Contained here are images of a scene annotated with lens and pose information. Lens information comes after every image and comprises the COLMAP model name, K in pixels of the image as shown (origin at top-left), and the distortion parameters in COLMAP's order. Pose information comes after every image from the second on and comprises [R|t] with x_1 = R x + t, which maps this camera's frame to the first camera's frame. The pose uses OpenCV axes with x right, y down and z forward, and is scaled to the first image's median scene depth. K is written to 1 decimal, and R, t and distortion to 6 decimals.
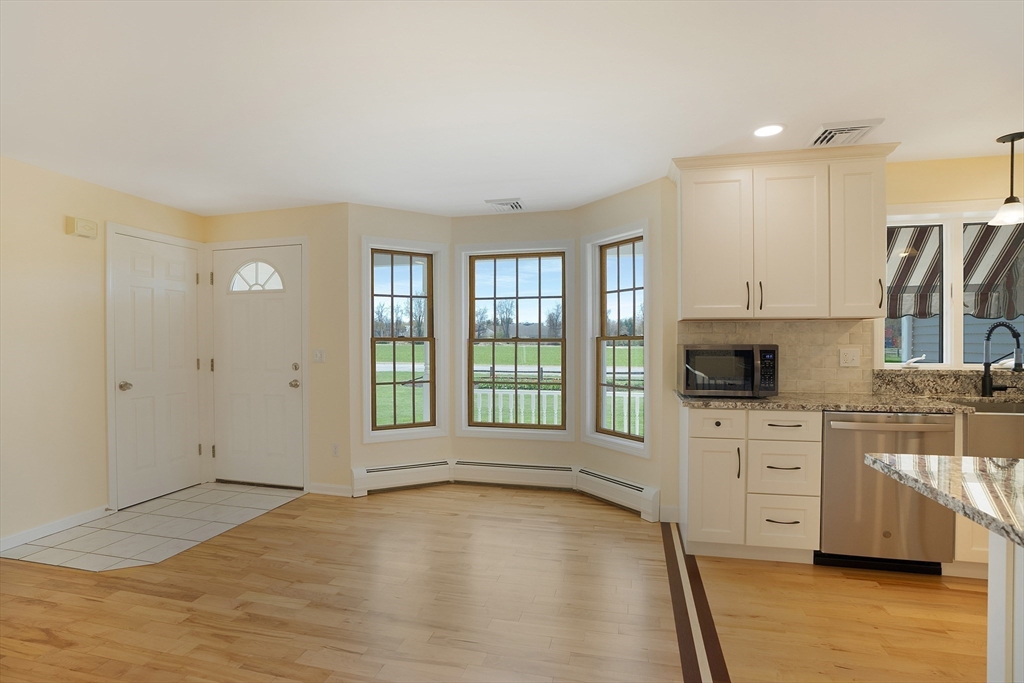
lens RADIAL K [[496.2, 0, 513.1], [0, 496.2, 347.2], [0, 0, 1]] dist [-0.044606, 0.009954]
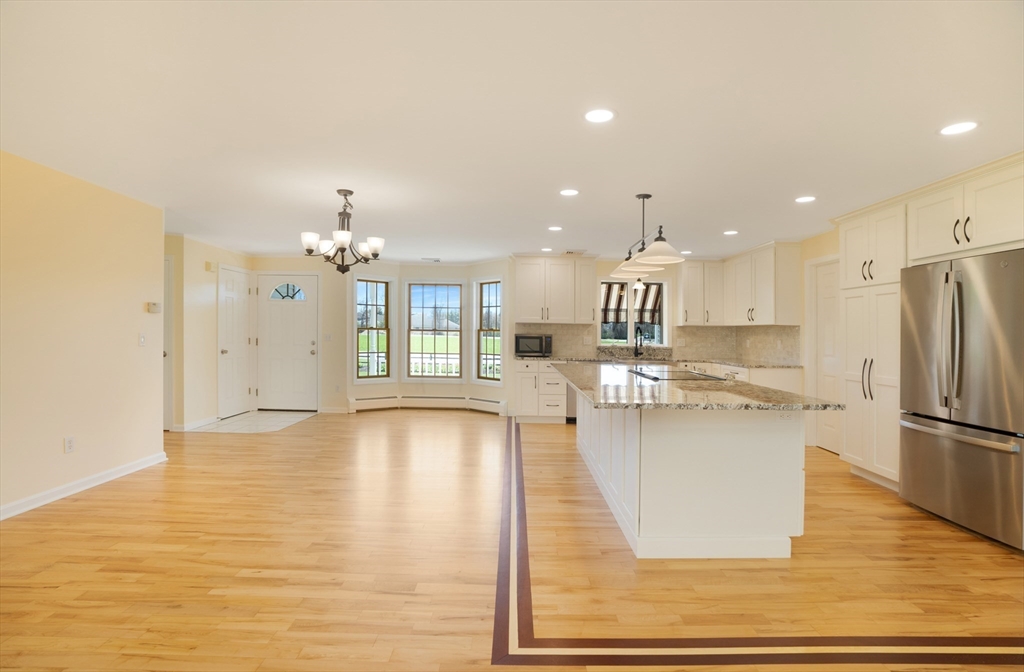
lens RADIAL K [[485.6, 0, 514.9], [0, 485.6, 343.2], [0, 0, 1]] dist [-0.040250, -0.000177]
pose [[0.970217, 0.012208, 0.241928, -0.175982], [-0.014570, 0.999862, 0.007978, 0.016816], [-0.241798, -0.011265, 0.970261, -1.017784]]
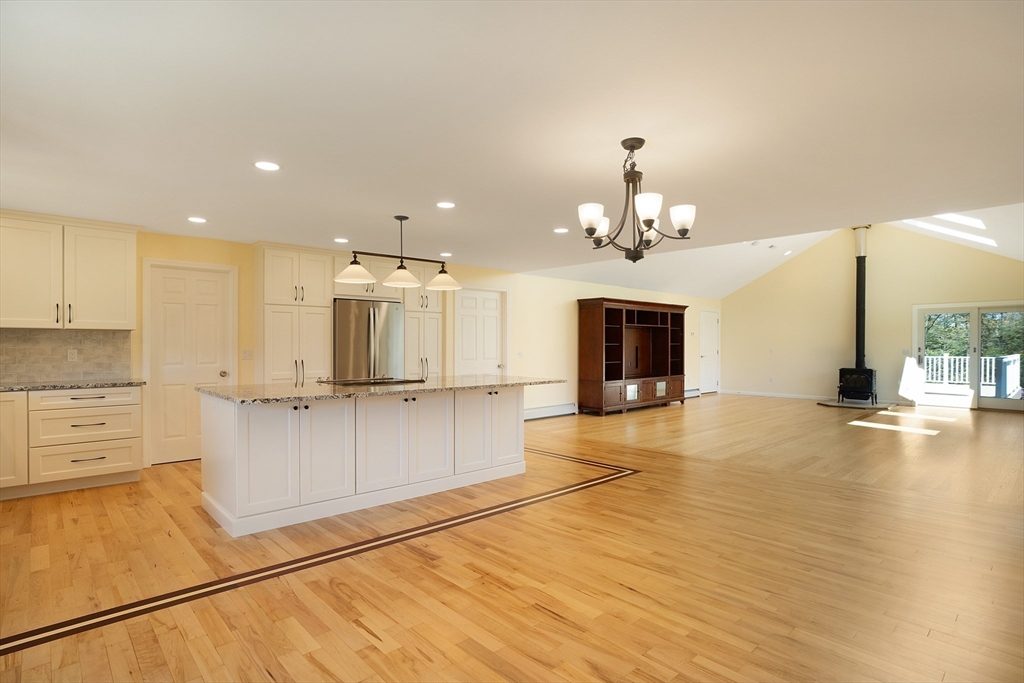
lens RADIAL K [[525.5, 0, 514.8], [0, 525.5, 356.5], [0, 0, 1]] dist [-0.047609, 0.014594]
pose [[-0.837501, -0.011060, 0.546324, -0.568555], [0.008739, 0.999396, 0.033629, -0.009947], [-0.546366, 0.032938, -0.836899, 0.885018]]
